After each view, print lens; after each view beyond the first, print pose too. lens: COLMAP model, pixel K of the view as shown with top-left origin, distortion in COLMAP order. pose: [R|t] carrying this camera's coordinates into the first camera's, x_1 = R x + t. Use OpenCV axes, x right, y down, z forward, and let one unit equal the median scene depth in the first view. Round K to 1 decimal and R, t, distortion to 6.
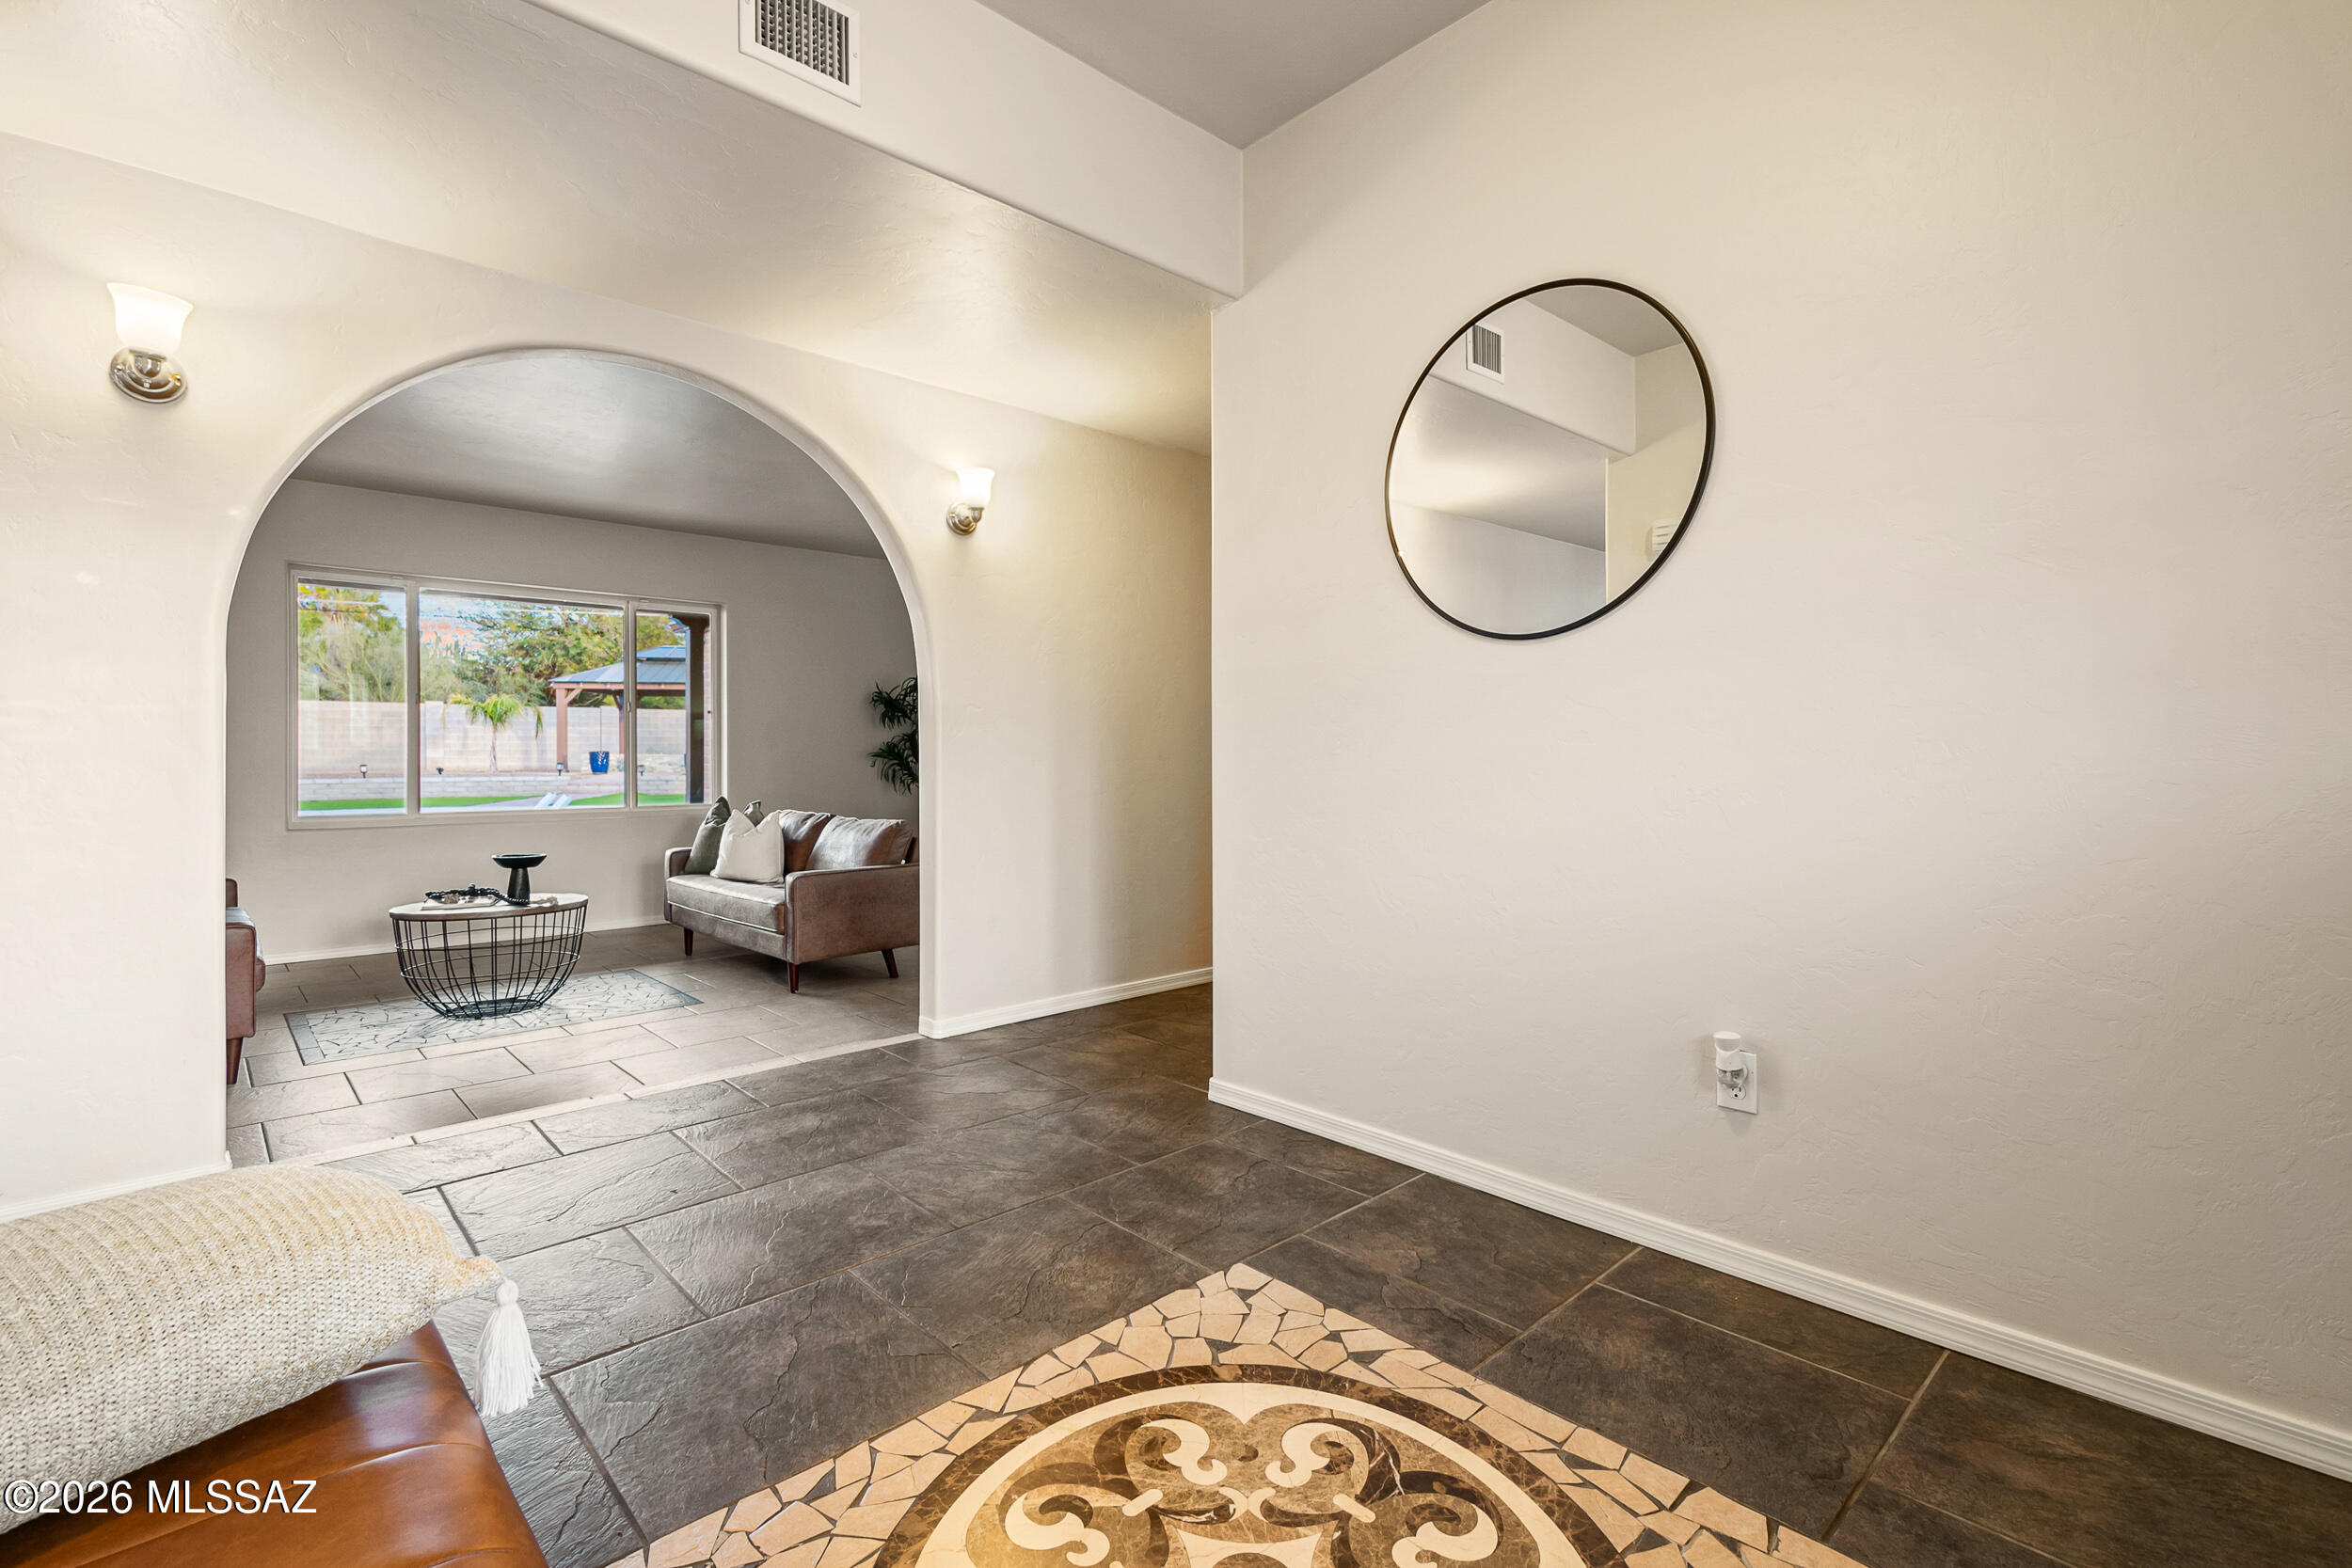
lens RADIAL K [[1035.3, 0, 1159.7], [0, 1035.3, 782.9], [0, 0, 1]] dist [0.008999, -0.001629]
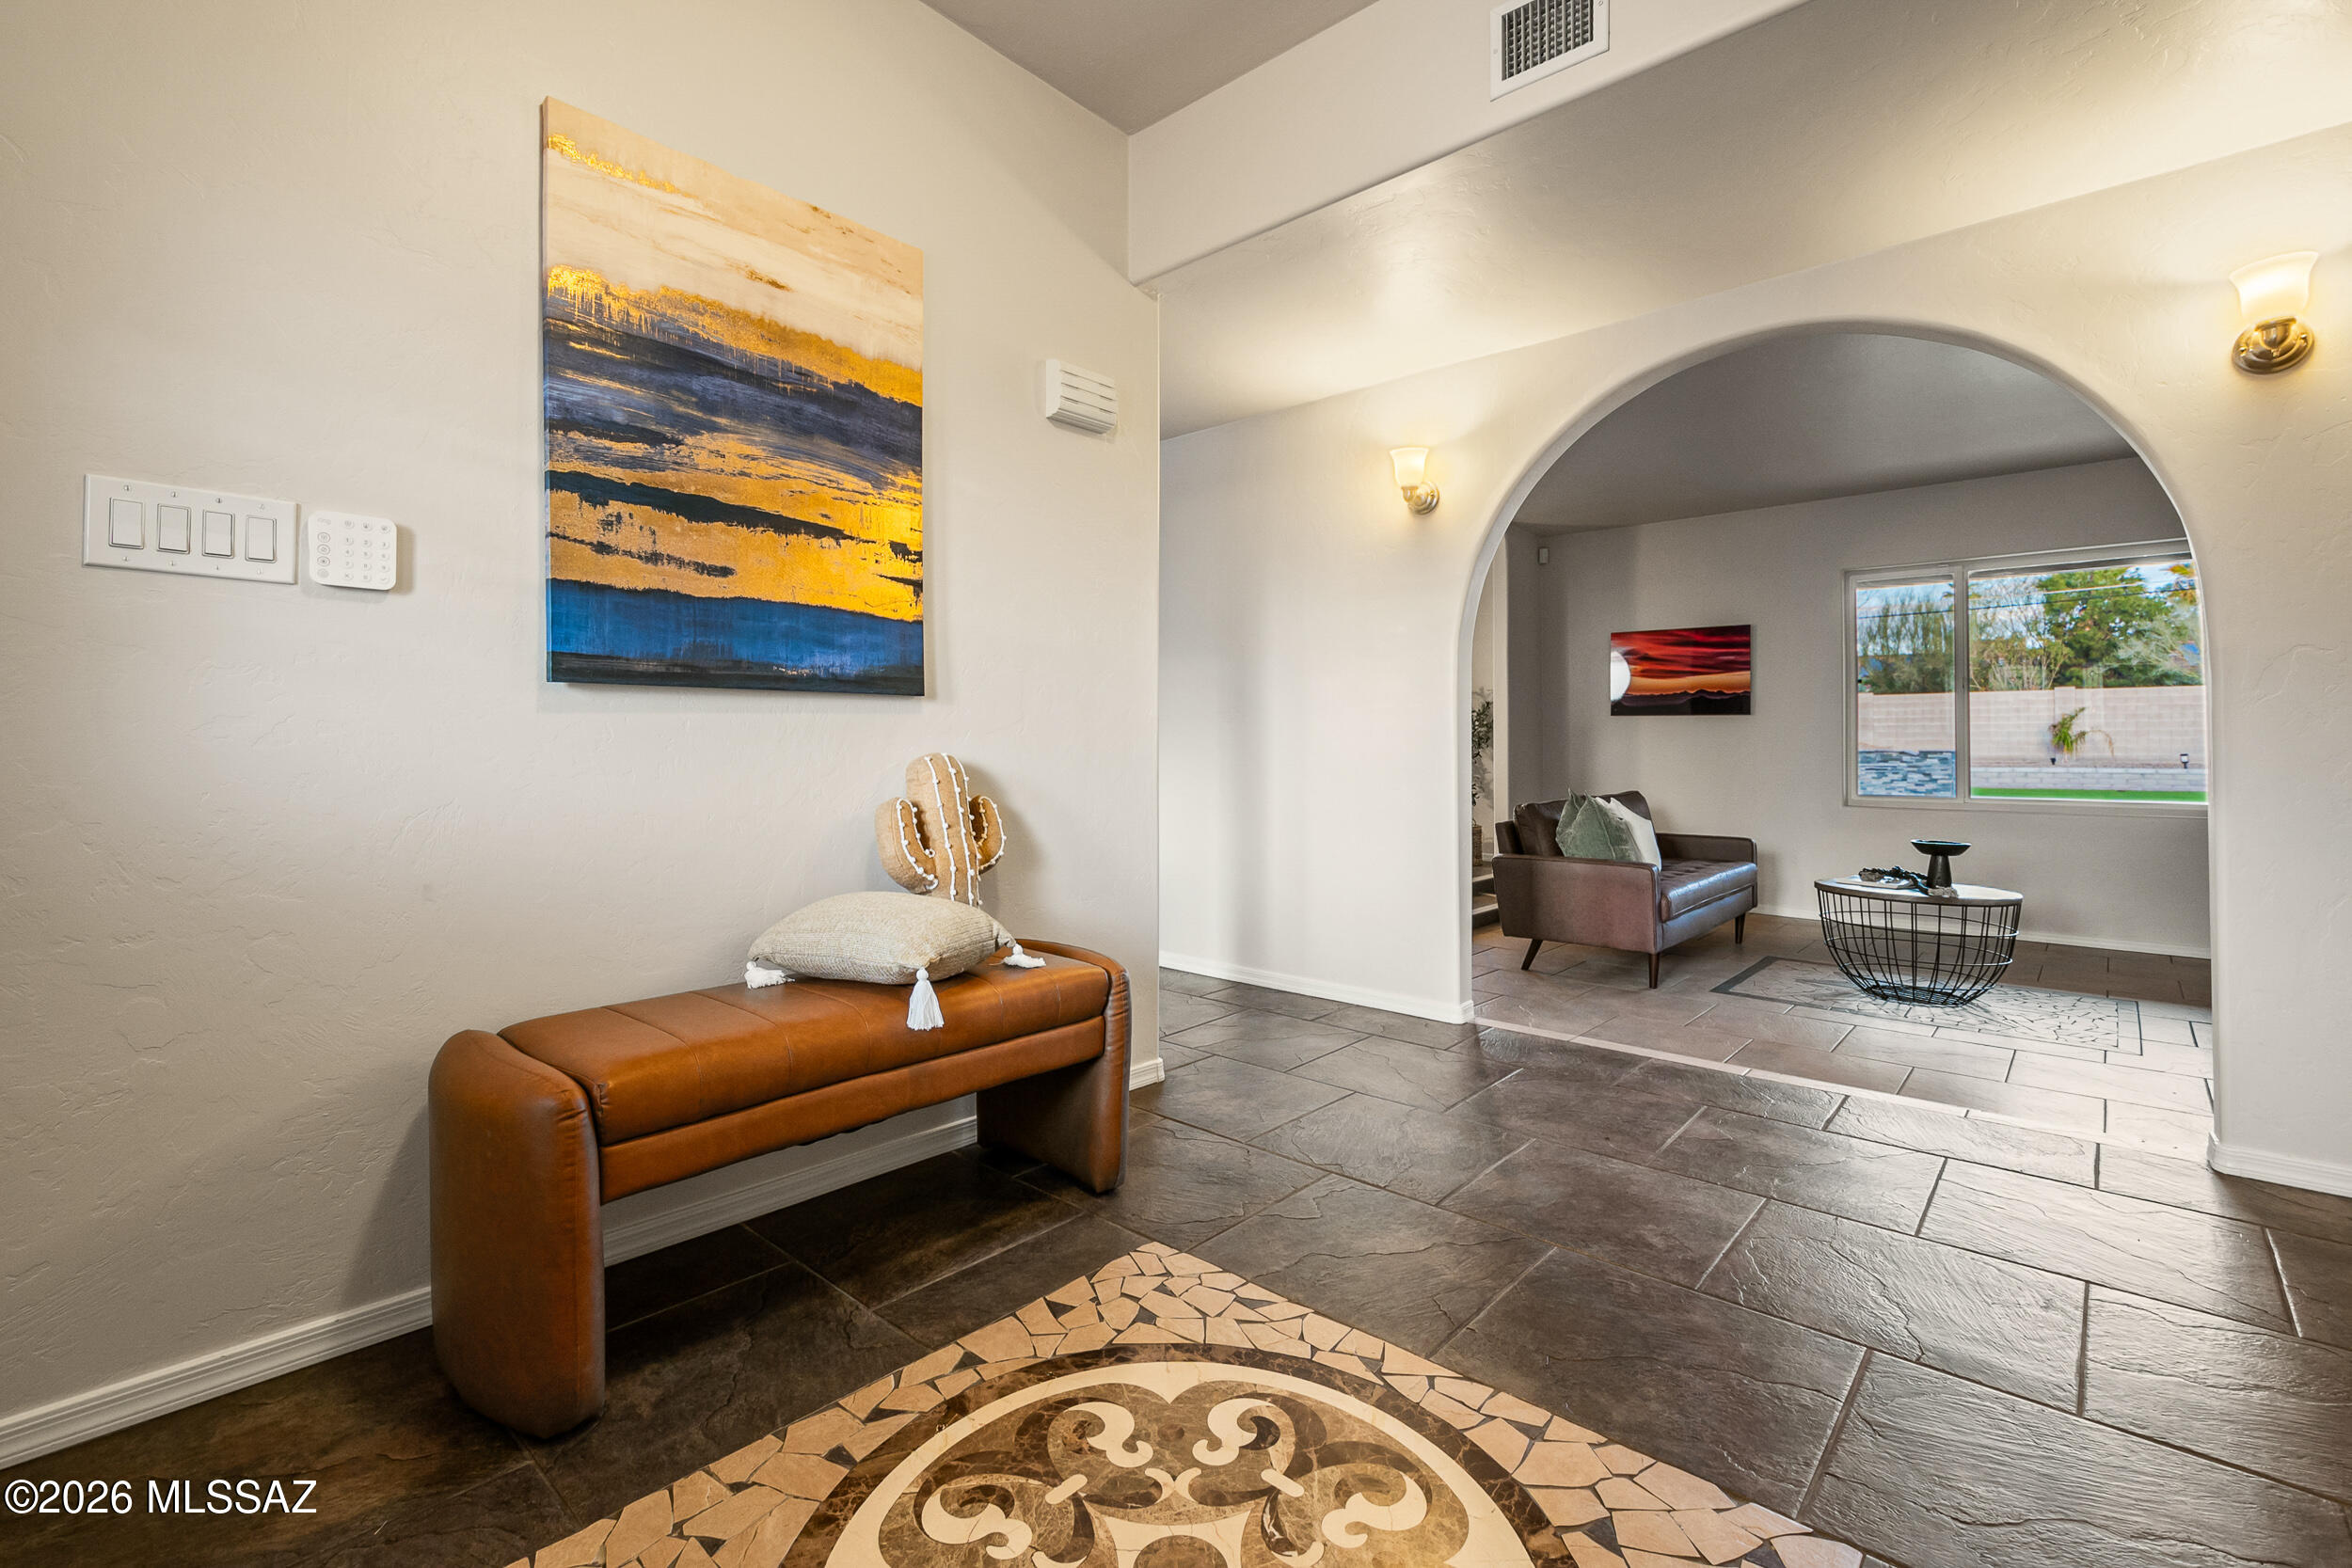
lens RADIAL K [[1035.3, 0, 1206.6], [0, 1035.3, 724.5], [0, 0, 1]] dist [0.008999, -0.001629]
pose [[0.114359, -0.021410, -0.993209, 0.698643], [-0.024400, 0.999406, -0.024353, 0.005073], [0.993140, 0.027020, 0.113769, 0.581713]]
